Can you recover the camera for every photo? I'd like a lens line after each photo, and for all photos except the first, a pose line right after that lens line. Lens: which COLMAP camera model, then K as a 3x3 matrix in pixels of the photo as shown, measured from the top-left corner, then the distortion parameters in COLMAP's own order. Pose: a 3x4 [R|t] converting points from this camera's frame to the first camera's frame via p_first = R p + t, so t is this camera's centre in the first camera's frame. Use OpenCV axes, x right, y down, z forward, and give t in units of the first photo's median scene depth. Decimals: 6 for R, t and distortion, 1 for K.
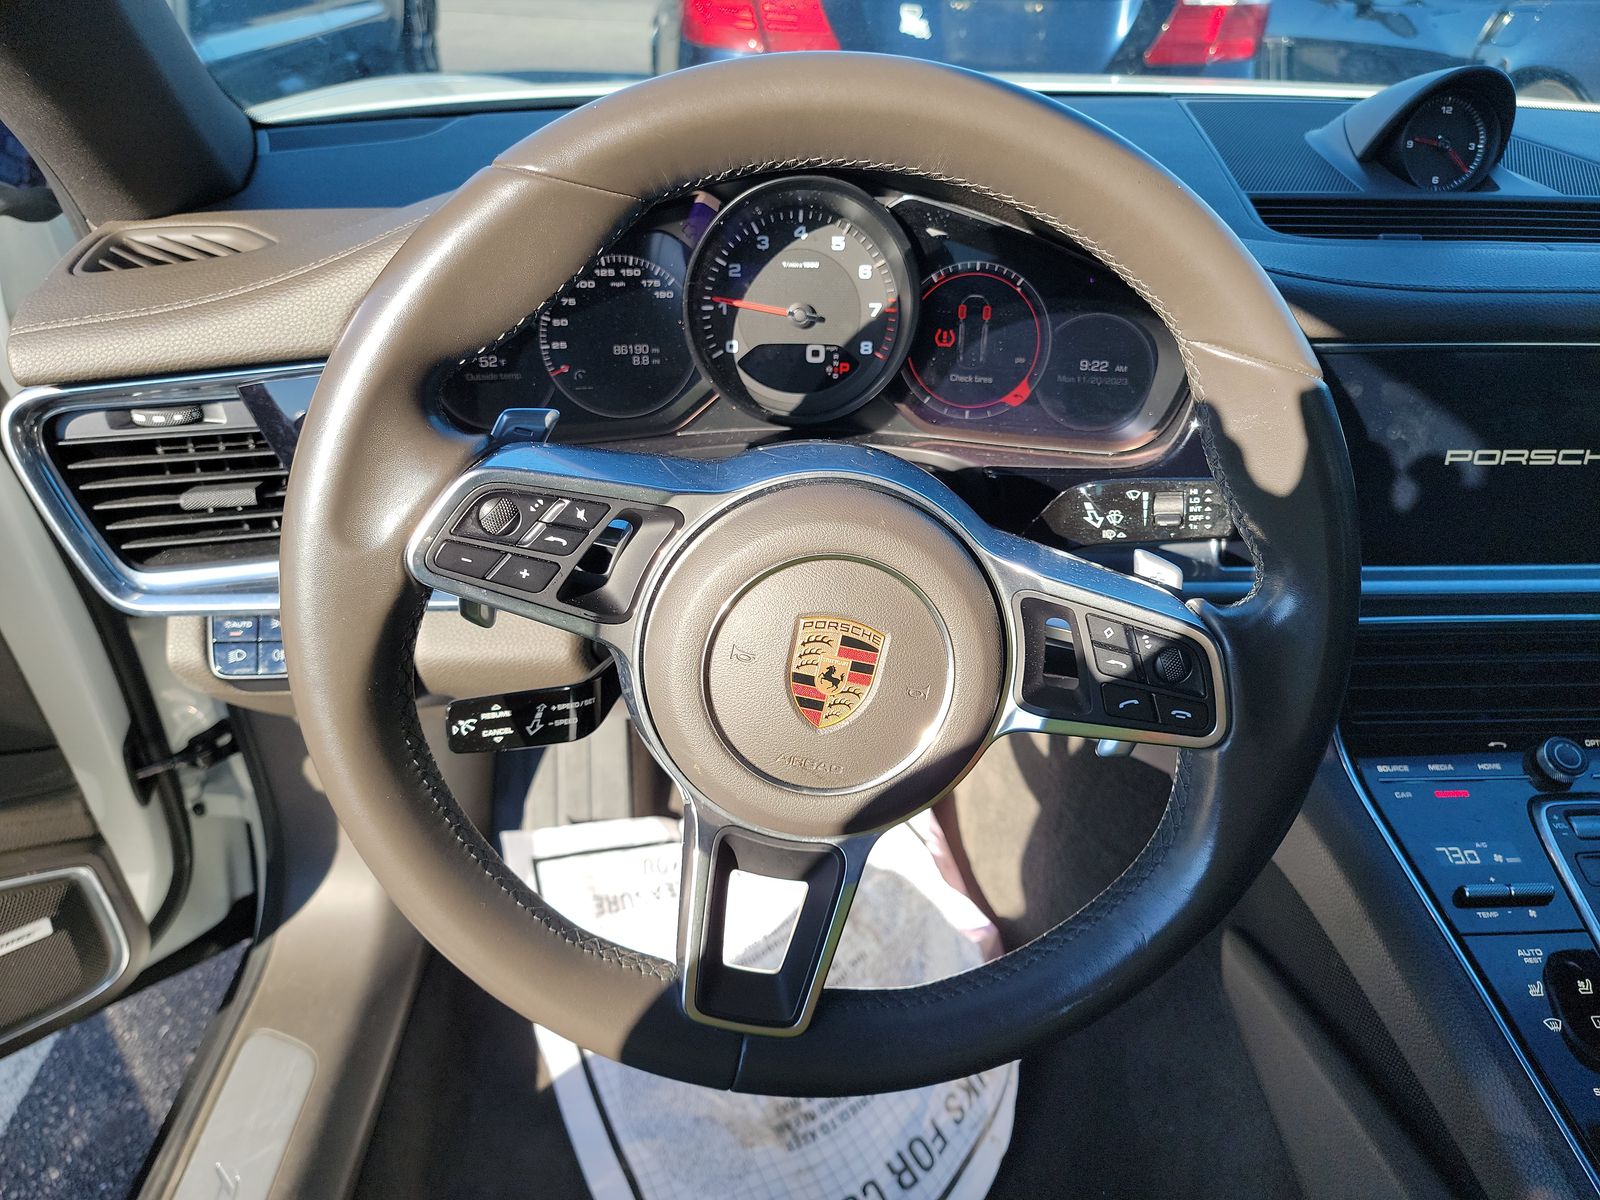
lens RADIAL K [[1146.0, 0, 822.6], [0, 1146.0, 612.8], [0, 0, 1]] dist [0.087105, -0.086893]
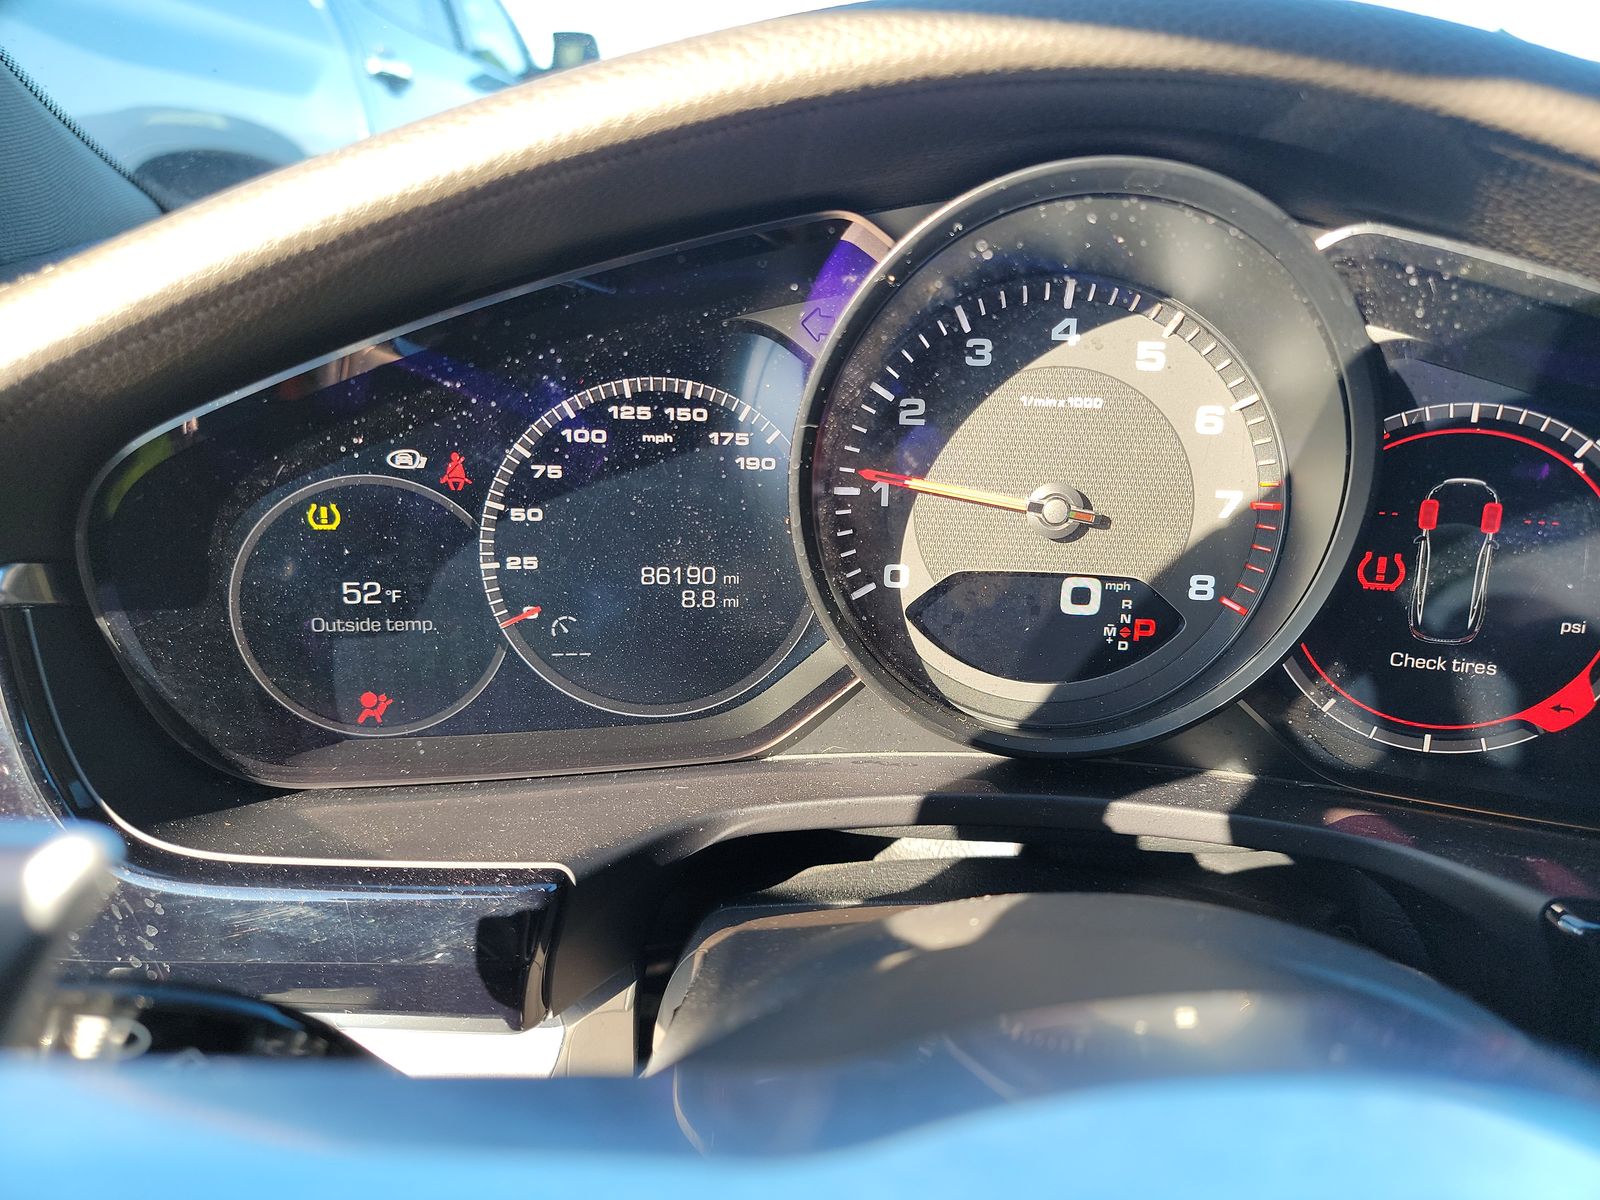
lens RADIAL K [[1146.0, 0, 822.6], [0, 1146.0, 612.8], [0, 0, 1]] dist [0.087105, -0.086893]
pose [[0.991592, 0.034800, -0.124639, -0.051240], [-0.058920, 0.978949, -0.195414, -0.128273], [0.115215, 0.201115, 0.972768, 0.566222]]
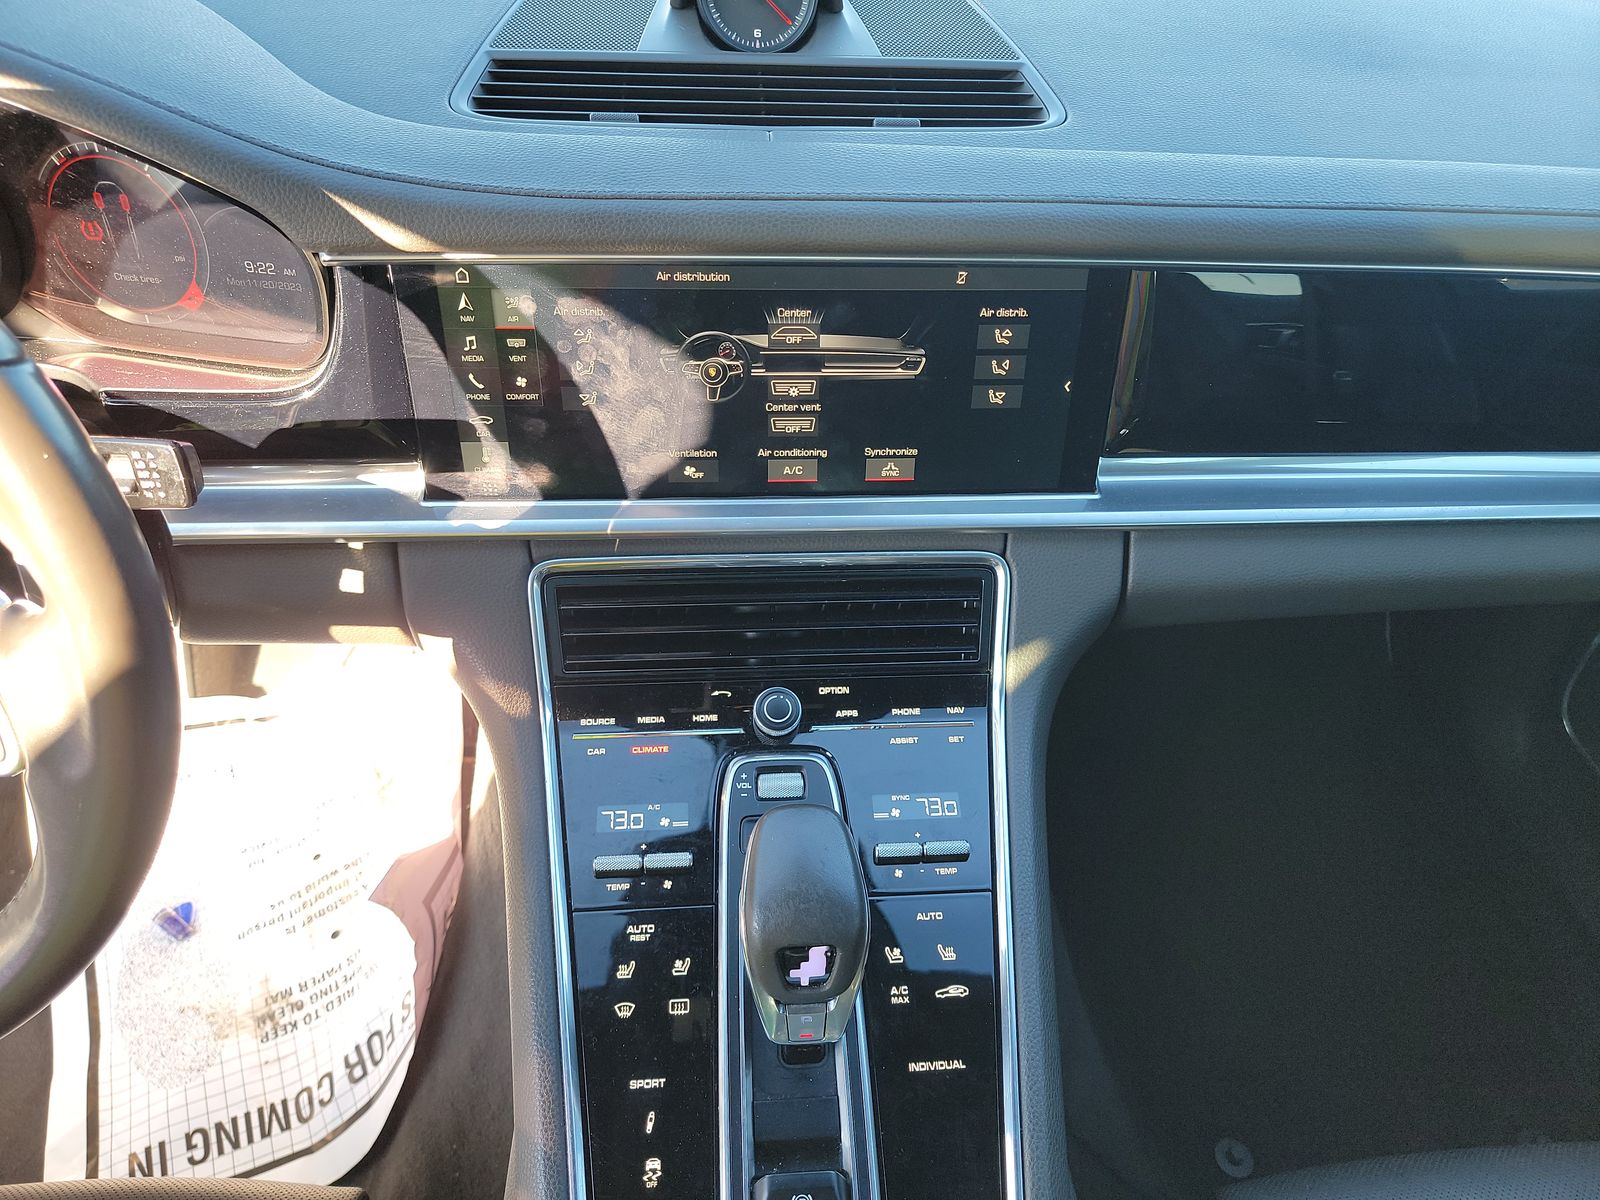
lens RADIAL K [[1135.0, 0, 816.9], [0, 1135.0, 588.4], [0, 0, 1]] dist [0.084354, -0.072498]
pose [[0.999977, 0.000718, -0.006767, 0.673749], [0.000329, 0.988161, 0.153418, -0.112305], [0.006797, -0.153416, 0.988138, 0.114506]]
